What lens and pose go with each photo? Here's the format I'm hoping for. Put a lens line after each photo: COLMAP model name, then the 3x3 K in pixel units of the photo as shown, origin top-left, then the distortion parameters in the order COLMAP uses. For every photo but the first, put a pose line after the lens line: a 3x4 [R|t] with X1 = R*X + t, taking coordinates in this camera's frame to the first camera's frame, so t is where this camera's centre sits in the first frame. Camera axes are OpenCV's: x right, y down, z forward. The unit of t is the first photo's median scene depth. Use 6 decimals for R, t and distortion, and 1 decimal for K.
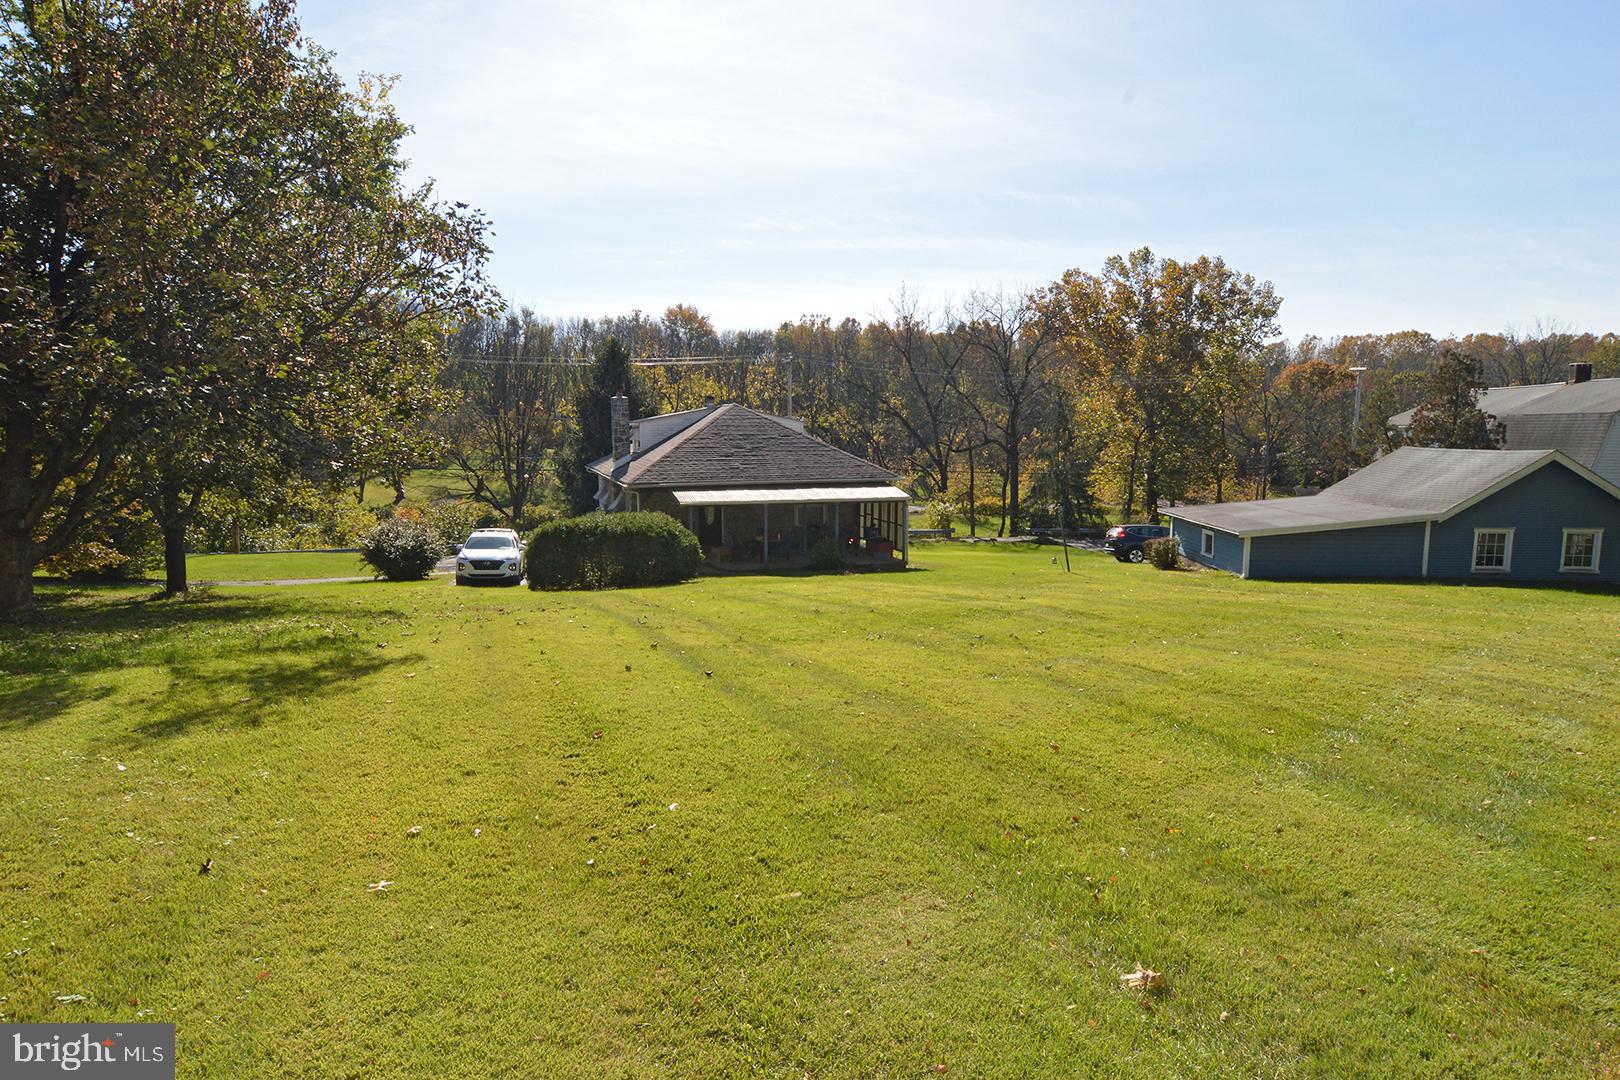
lens RADIAL K [[879.2, 0, 812.7], [0, 879.2, 541.0], [0, 0, 1]] dist [-0.009312, -0.006050]
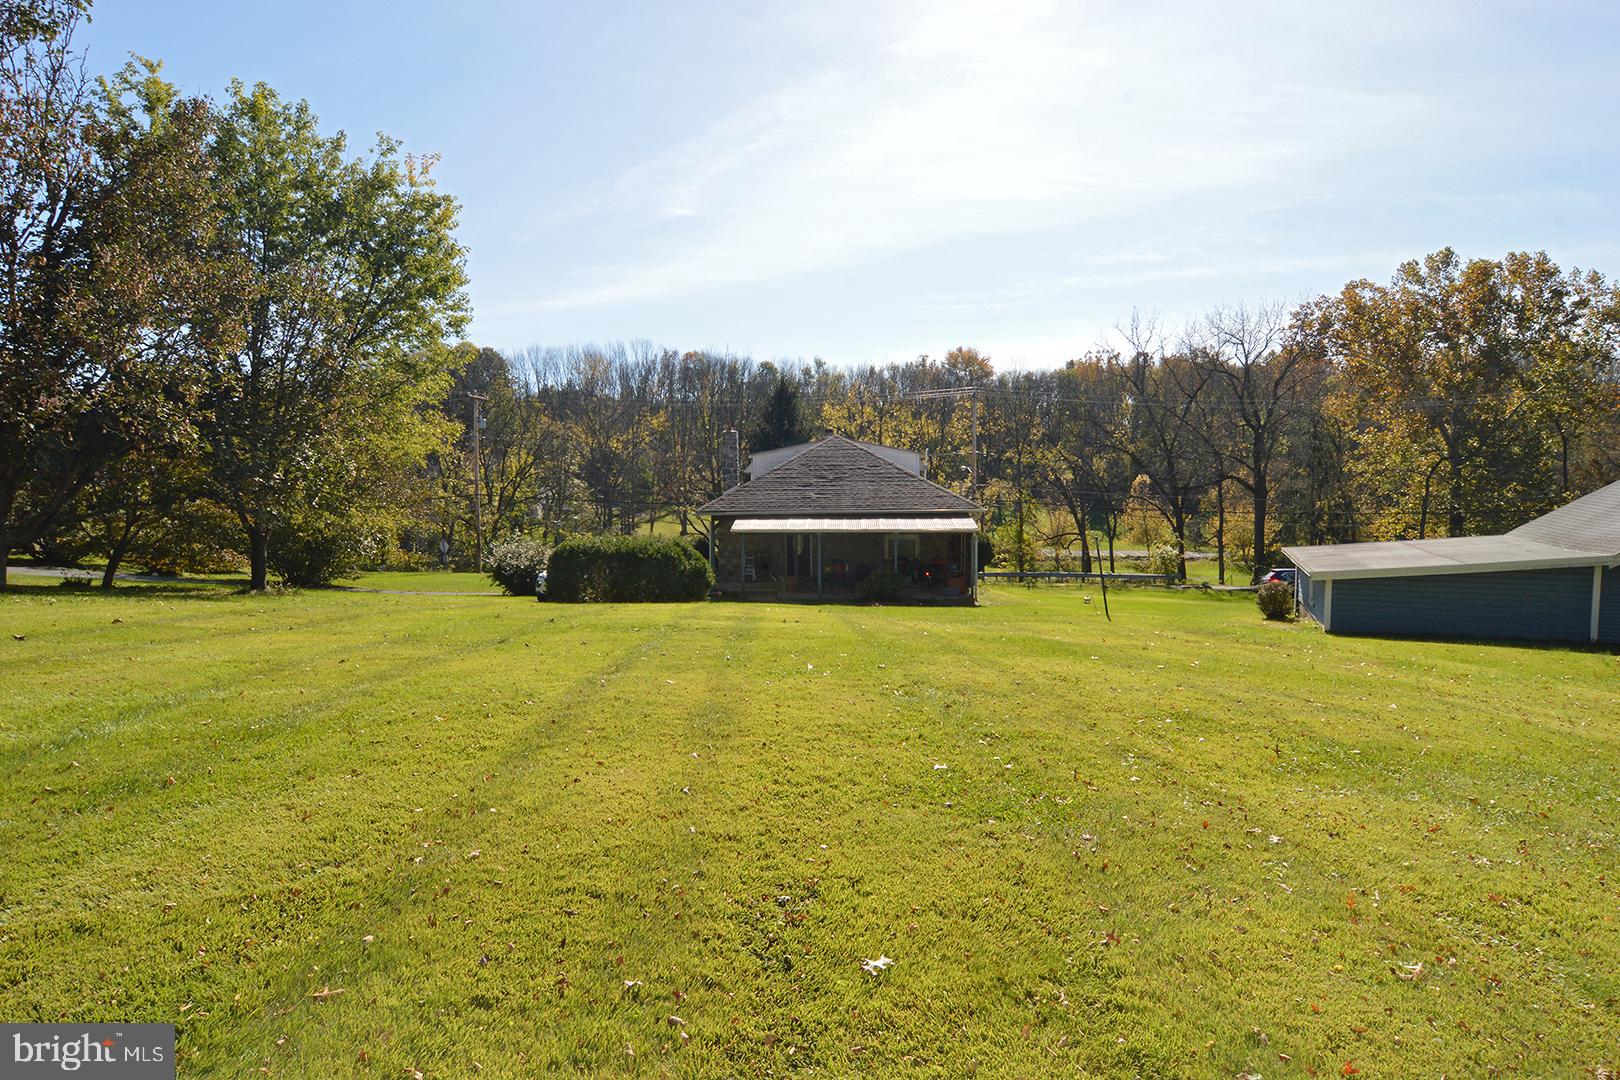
lens RADIAL K [[879.2, 0, 816.3], [0, 879.2, 541.8], [0, 0, 1]] dist [-0.009312, -0.006050]
pose [[0.941349, 0.019659, -0.336861, 0.104292], [-0.035936, 0.998465, -0.042152, 0.003593], [0.335516, 0.051785, 0.940610, 0.027332]]
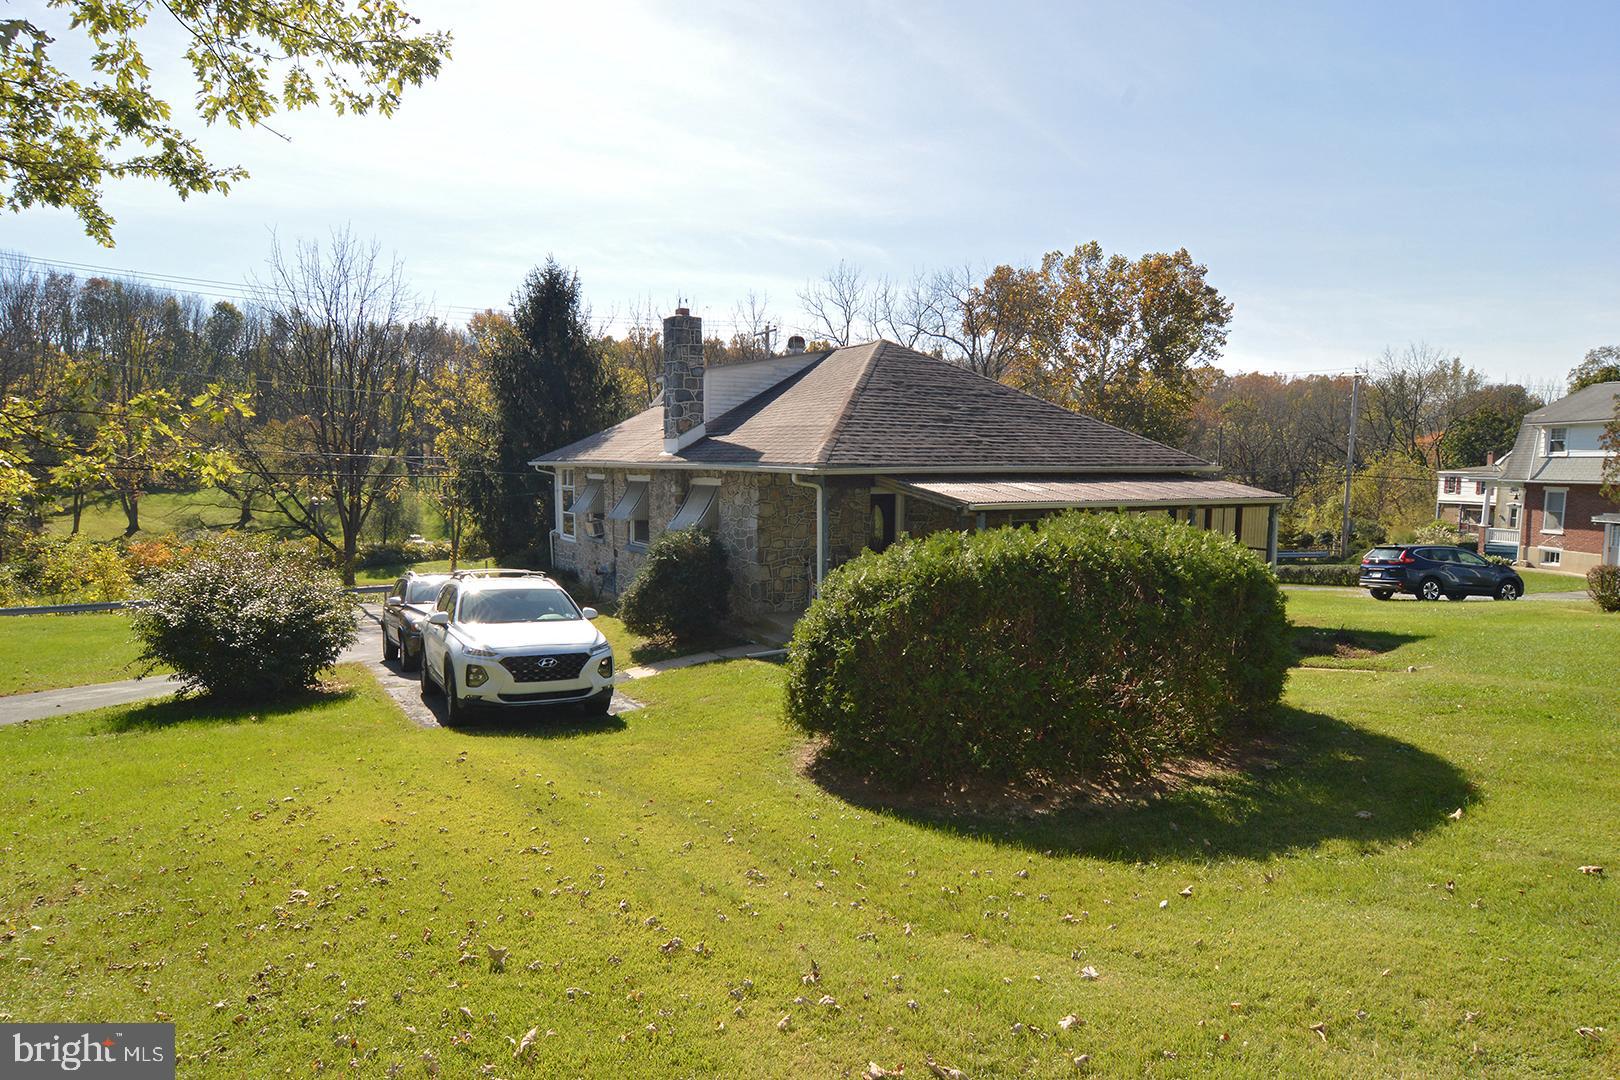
lens RADIAL K [[879.2, 0, 811.3], [0, 879.2, 546.8], [0, 0, 1]] dist [-0.009312, -0.006050]
pose [[0.973080, -0.013175, 0.230092, -0.120813], [0.019657, 0.999471, -0.025900, -0.004219], [-0.229629, 0.029725, 0.972824, 0.212006]]
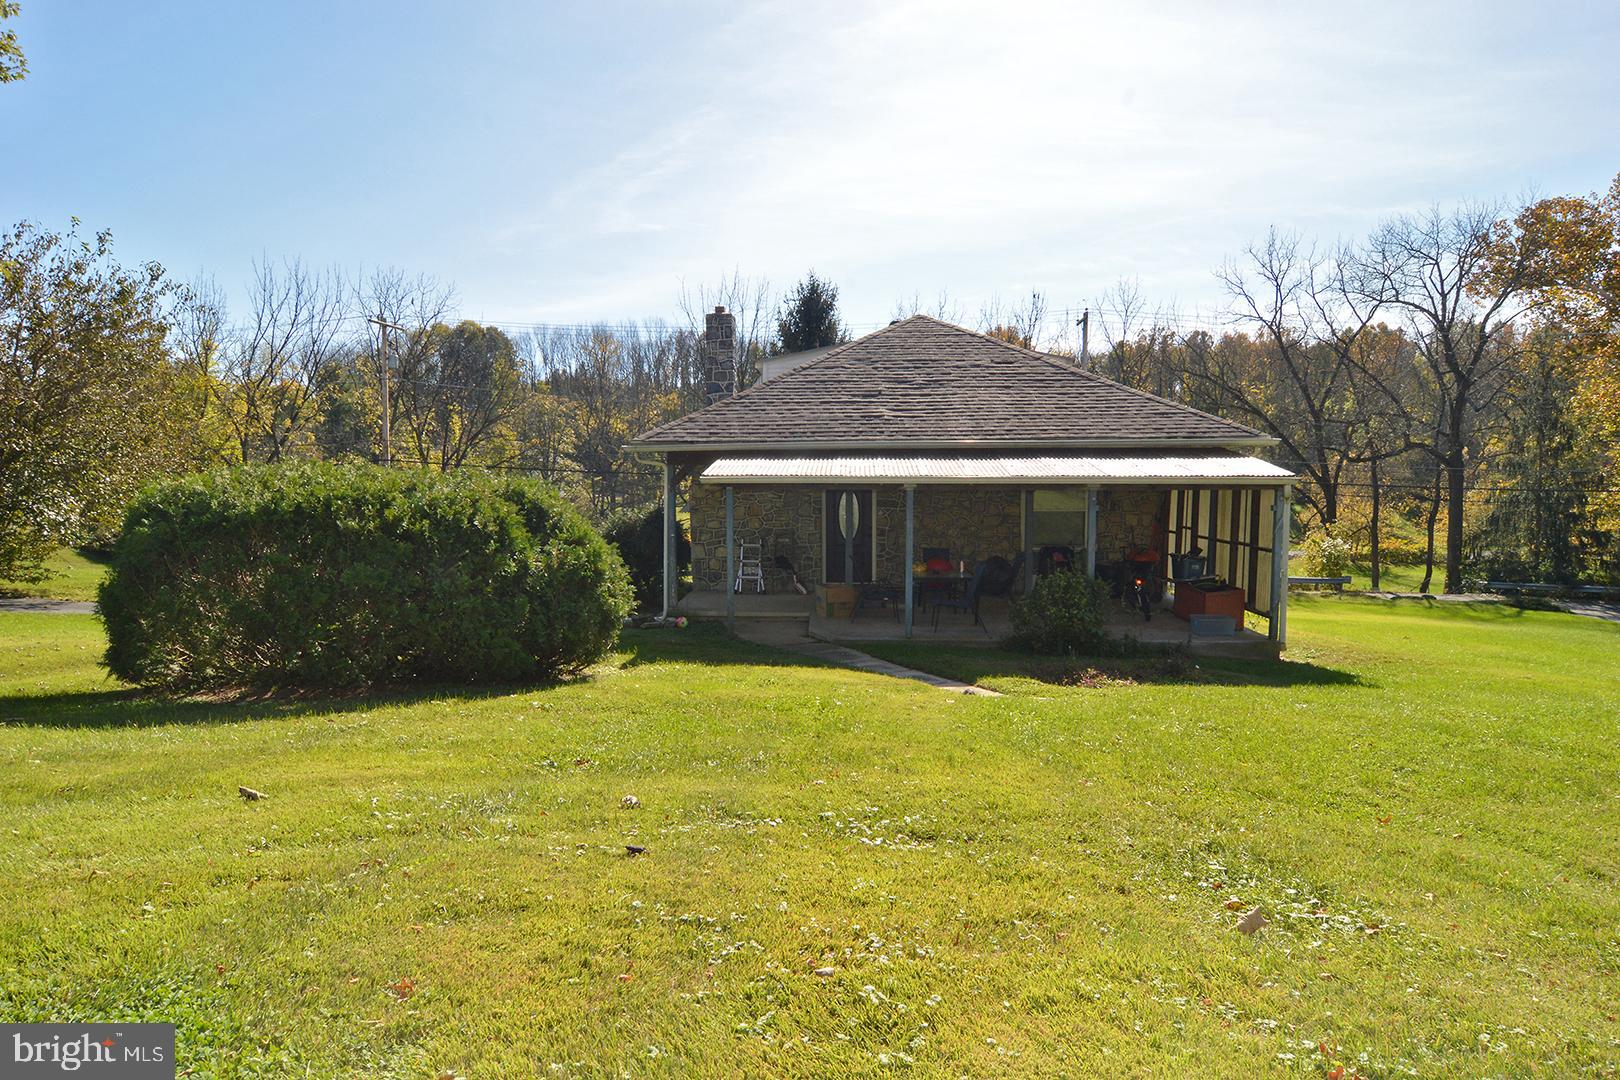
lens RADIAL K [[879.2, 0, 815.1], [0, 879.2, 539.4], [0, 0, 1]] dist [-0.009312, -0.006050]
pose [[0.932168, 0.025851, -0.361103, 0.021314], [-0.043098, 0.998278, -0.039789, 0.000798], [0.359452, 0.052653, 0.931677, 0.225416]]
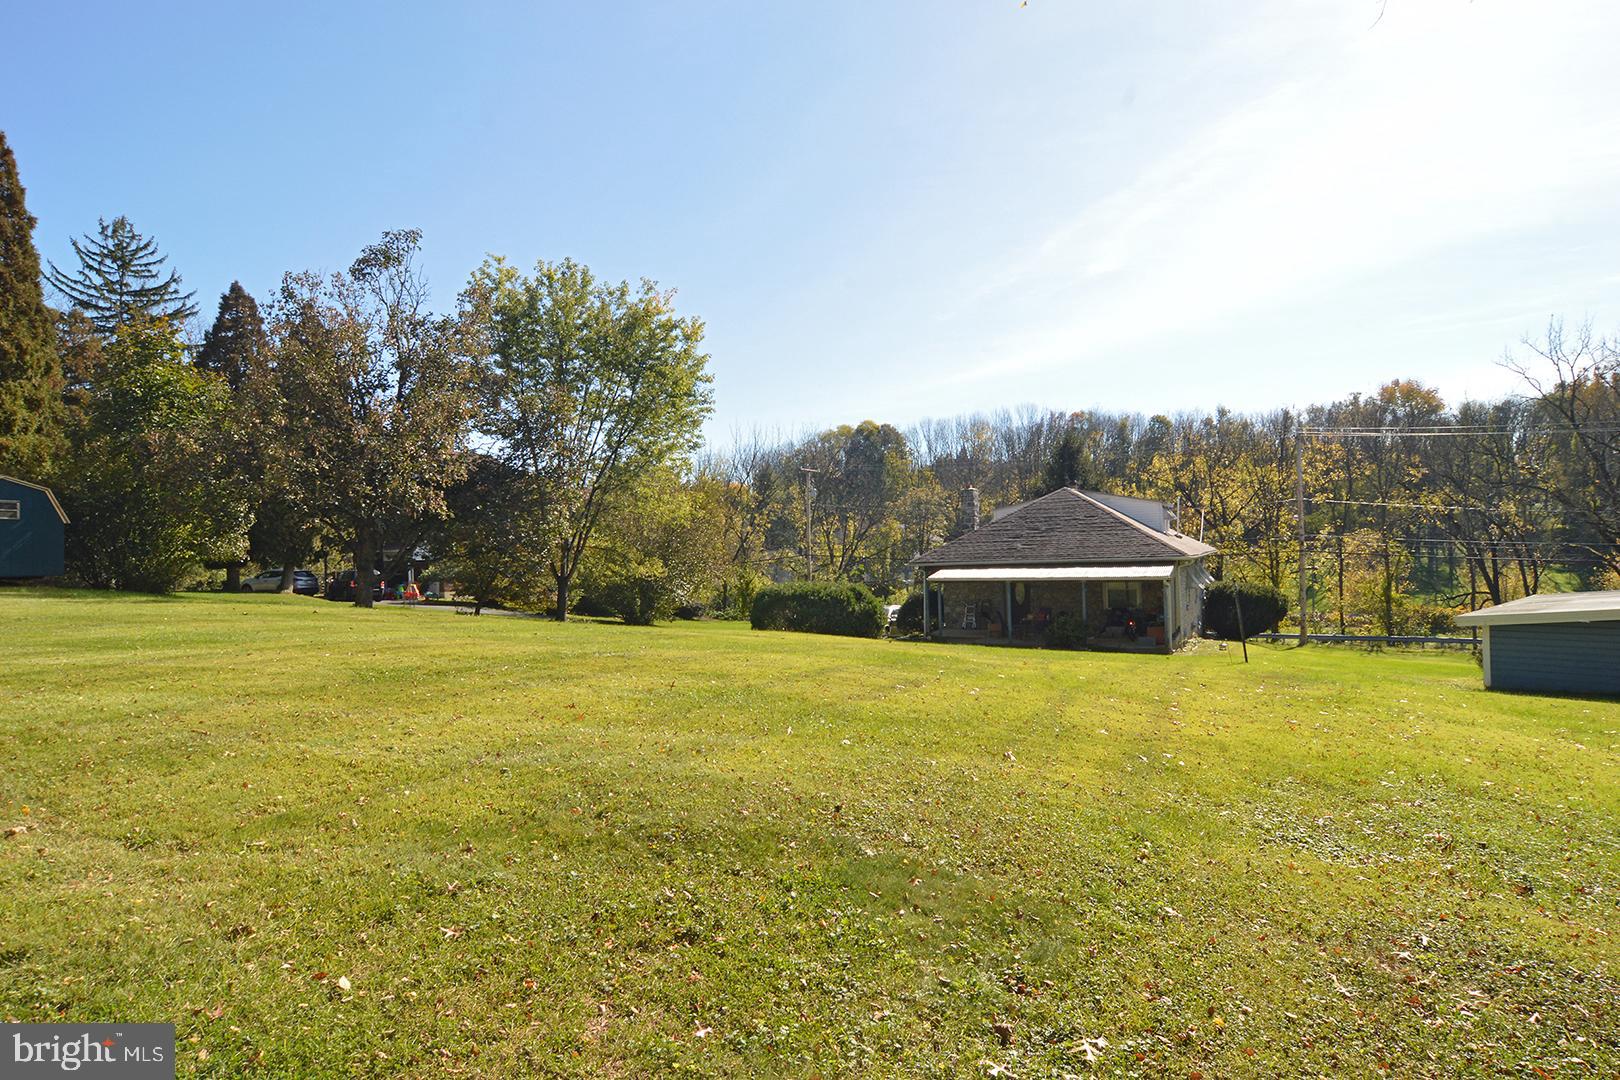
lens RADIAL K [[879.2, 0, 816.3], [0, 879.2, 551.8], [0, 0, 1]] dist [-0.009312, -0.006050]
pose [[0.691675, -0.016073, -0.722030, 0.203072], [-0.061068, 0.994870, -0.080647, 0.007827], [0.719622, 0.099875, 0.687146, 0.046803]]
